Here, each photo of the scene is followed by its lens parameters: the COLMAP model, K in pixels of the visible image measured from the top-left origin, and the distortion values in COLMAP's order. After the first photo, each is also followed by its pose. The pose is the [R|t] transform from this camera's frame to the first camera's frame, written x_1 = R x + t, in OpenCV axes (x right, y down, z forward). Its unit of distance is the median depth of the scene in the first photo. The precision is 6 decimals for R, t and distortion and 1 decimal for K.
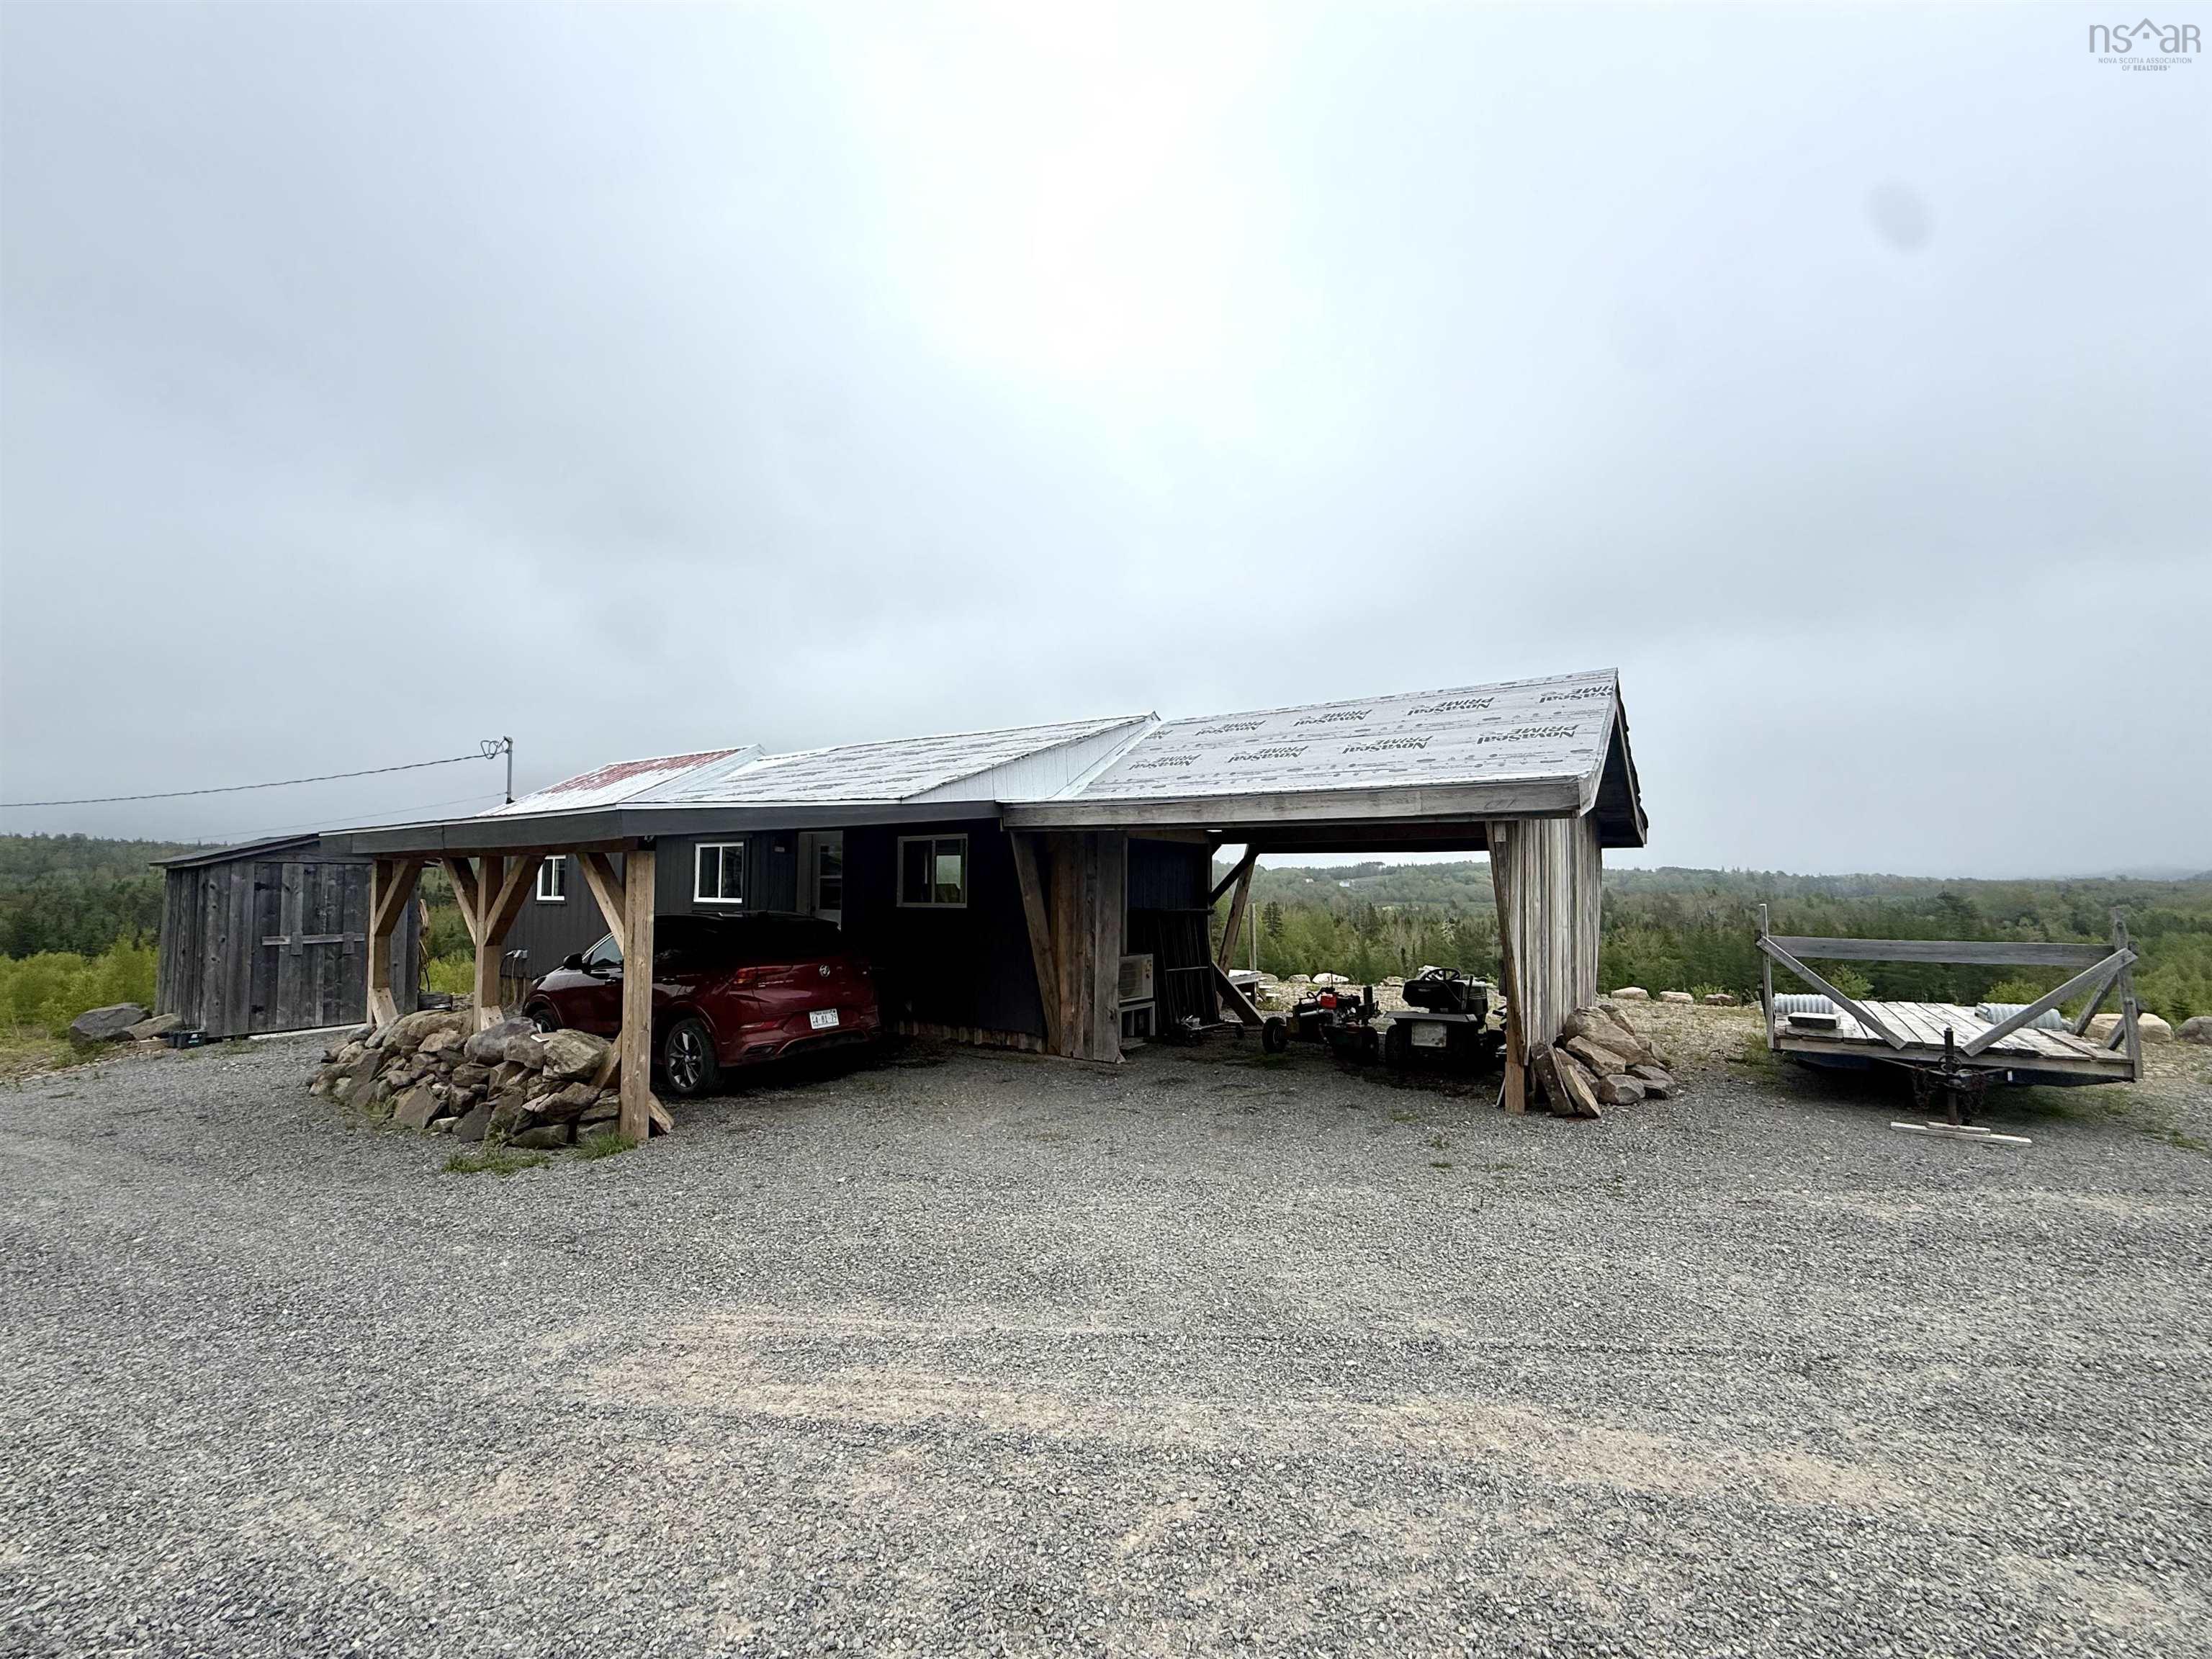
lens RADIAL K [[944.8, 0, 1106.0], [0, 944.8, 829.5], [0, 0, 1]] dist [0.001017, 0.000353]
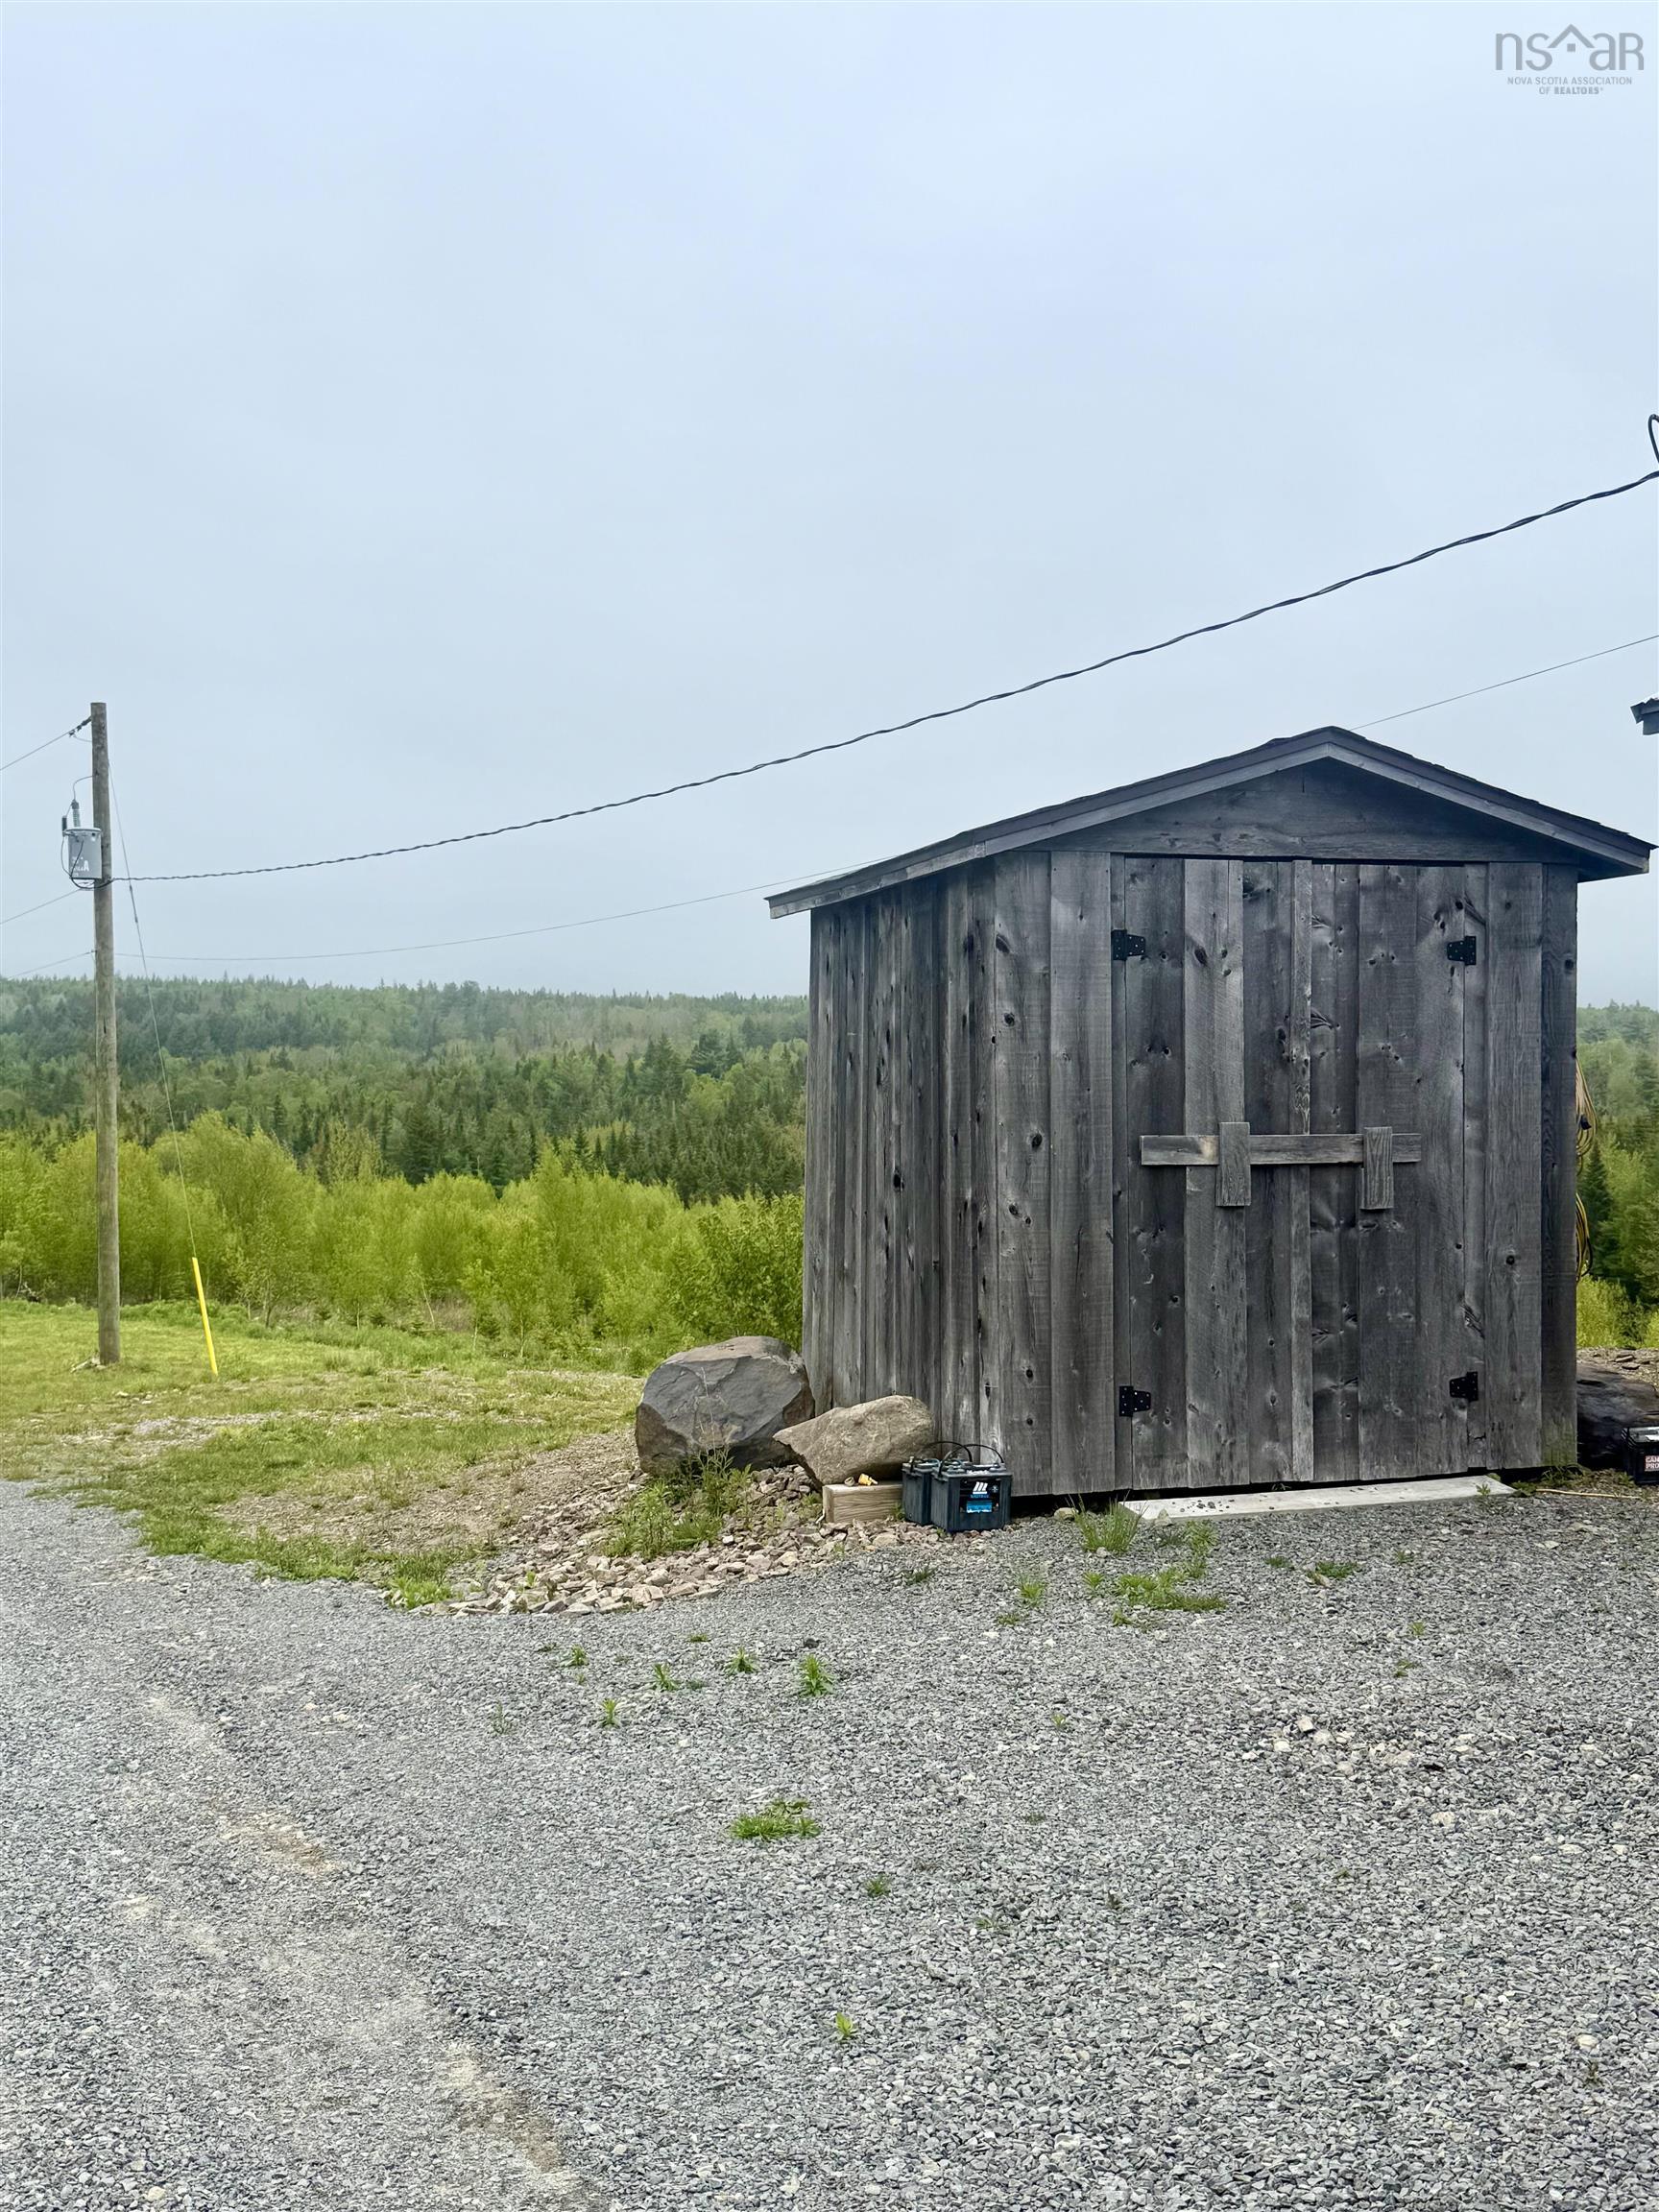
lens RADIAL K [[2216.6, 0, 829.5], [0, 2216.6, 1106.0], [0, 0, 1]] dist [0.133026, -0.016220]
pose [[0.786579, 0.012544, -0.617362, -0.543486], [0.032968, 0.997515, 0.062272, 0.060375], [0.616609, -0.069335, 0.784211, 0.430866]]
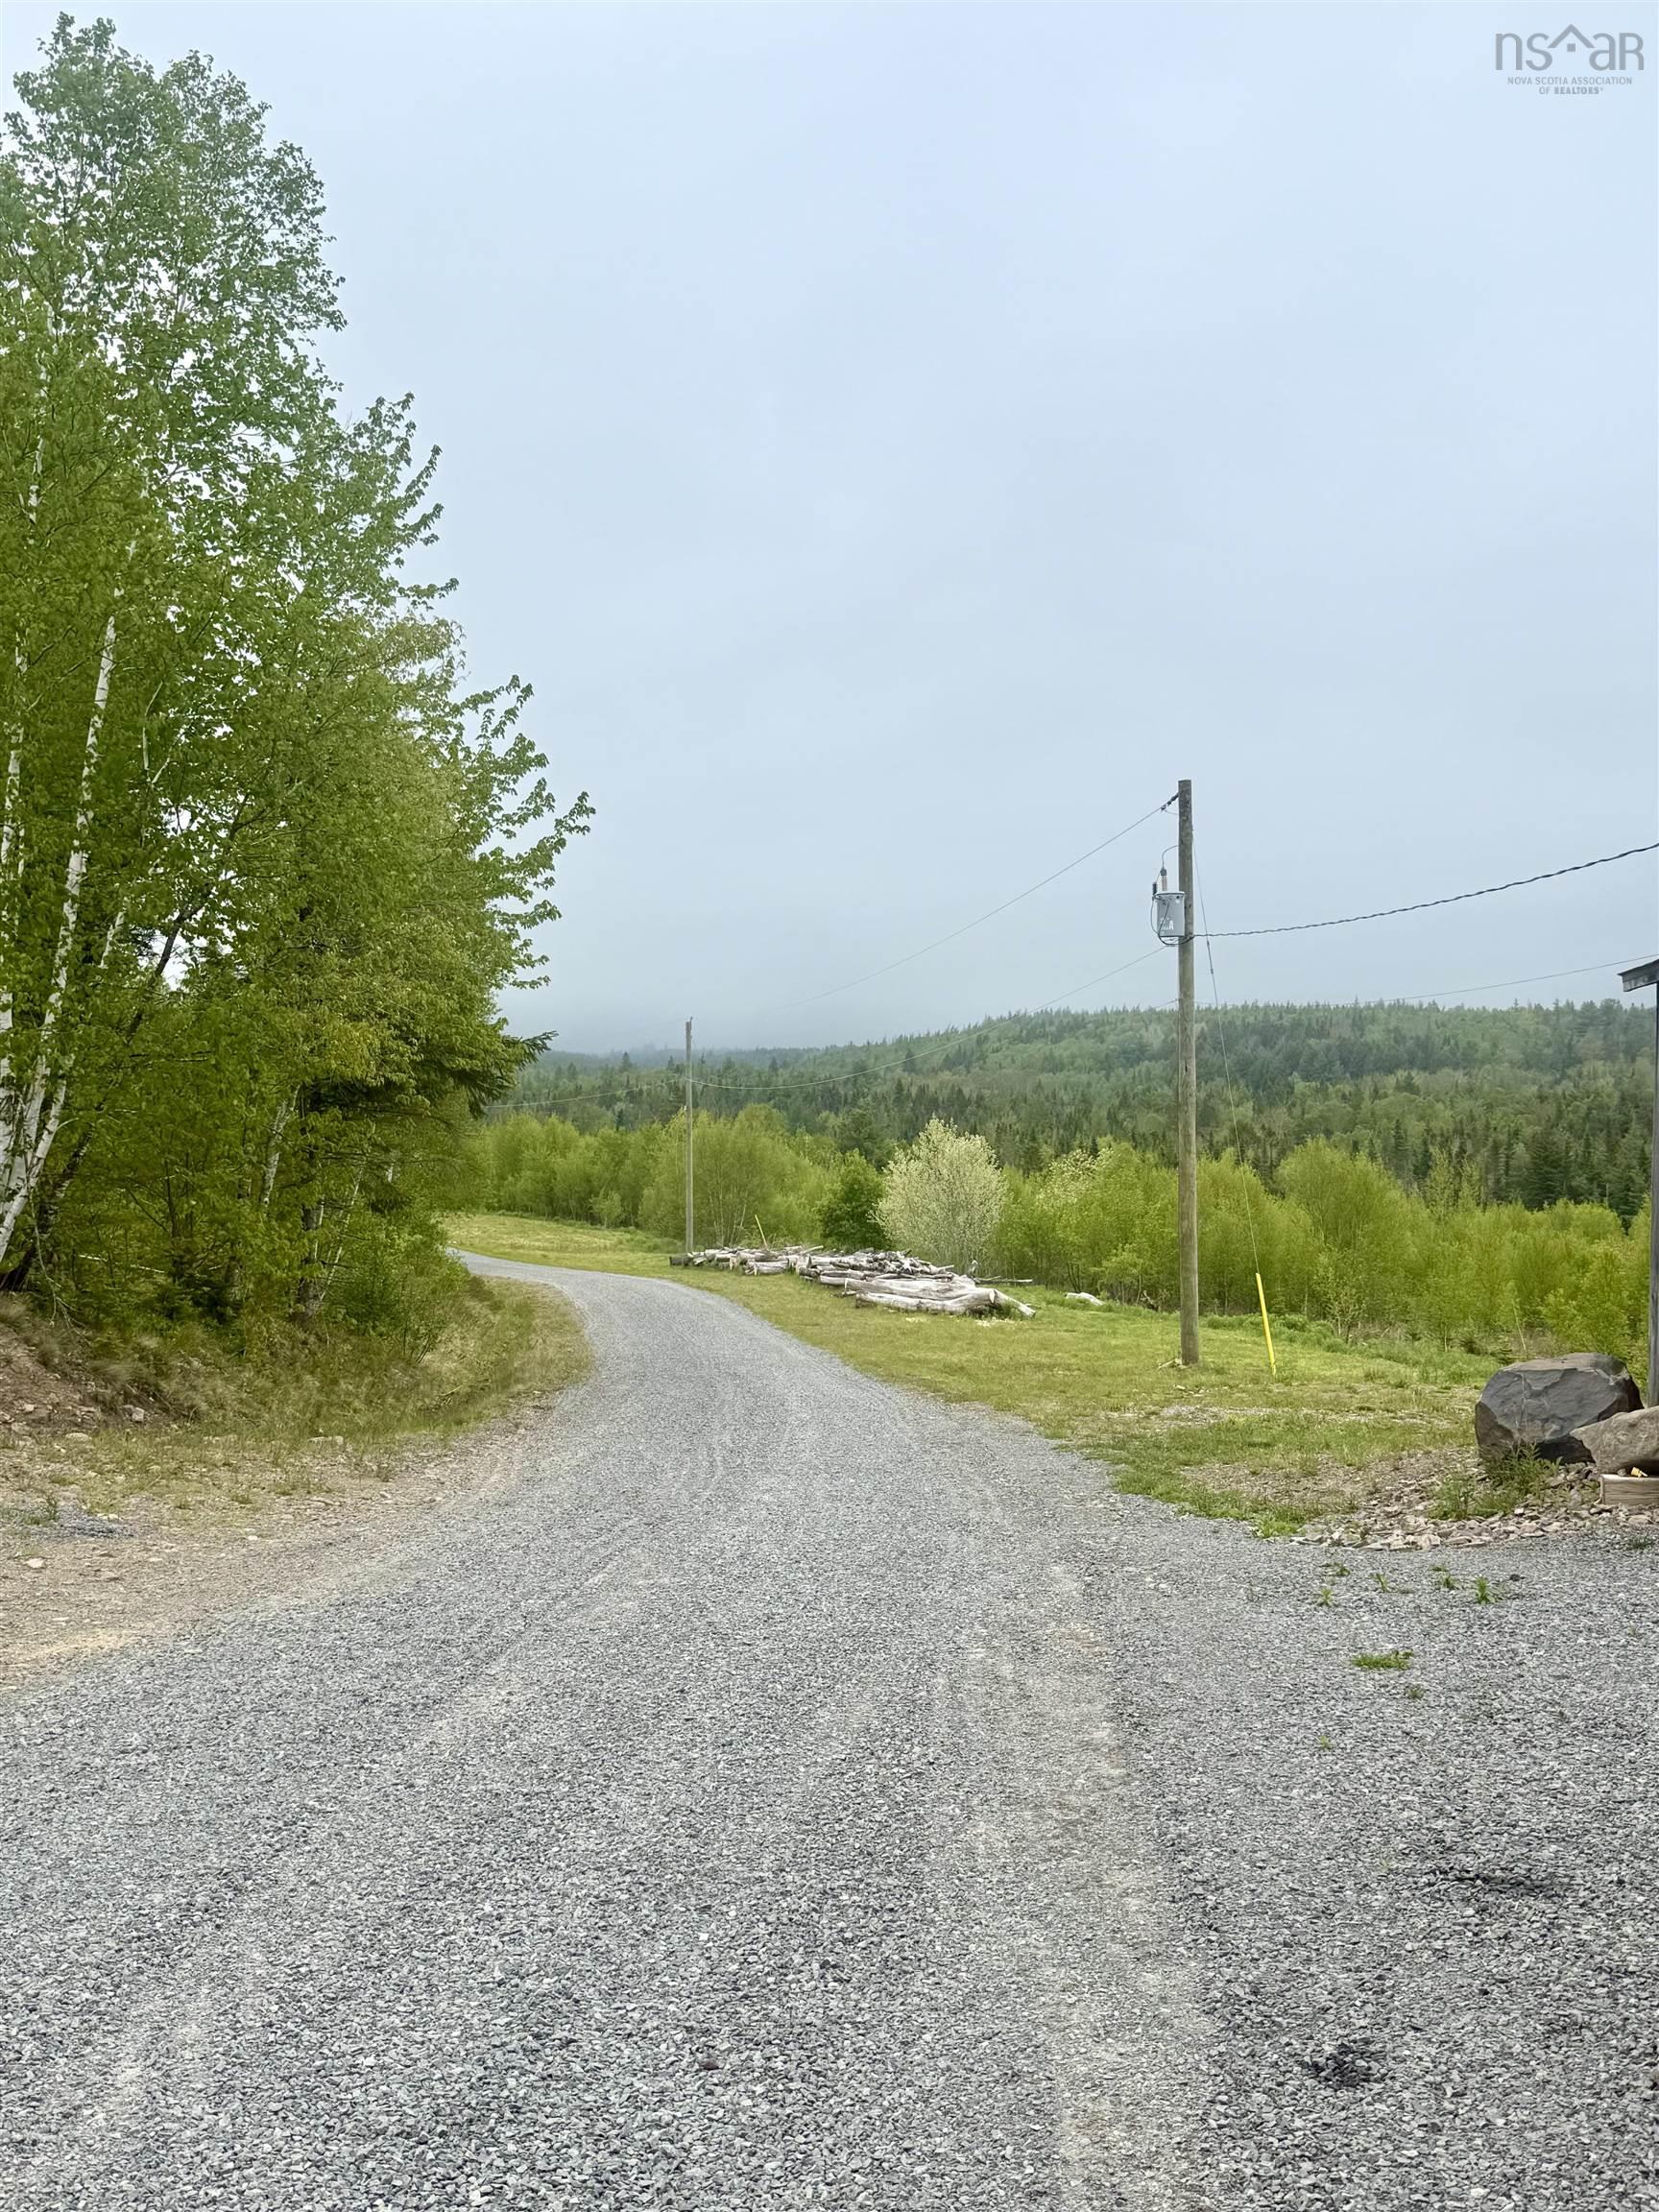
lens RADIAL K [[2216.6, 0, 829.5], [0, 2216.6, 1106.0], [0, 0, 1]] dist [0.133026, -0.016220]
pose [[0.396972, 0.005078, -0.917817, -0.338900], [0.055773, 0.998003, 0.029644, 0.044241], [0.916135, -0.062957, 0.395896, 0.379841]]
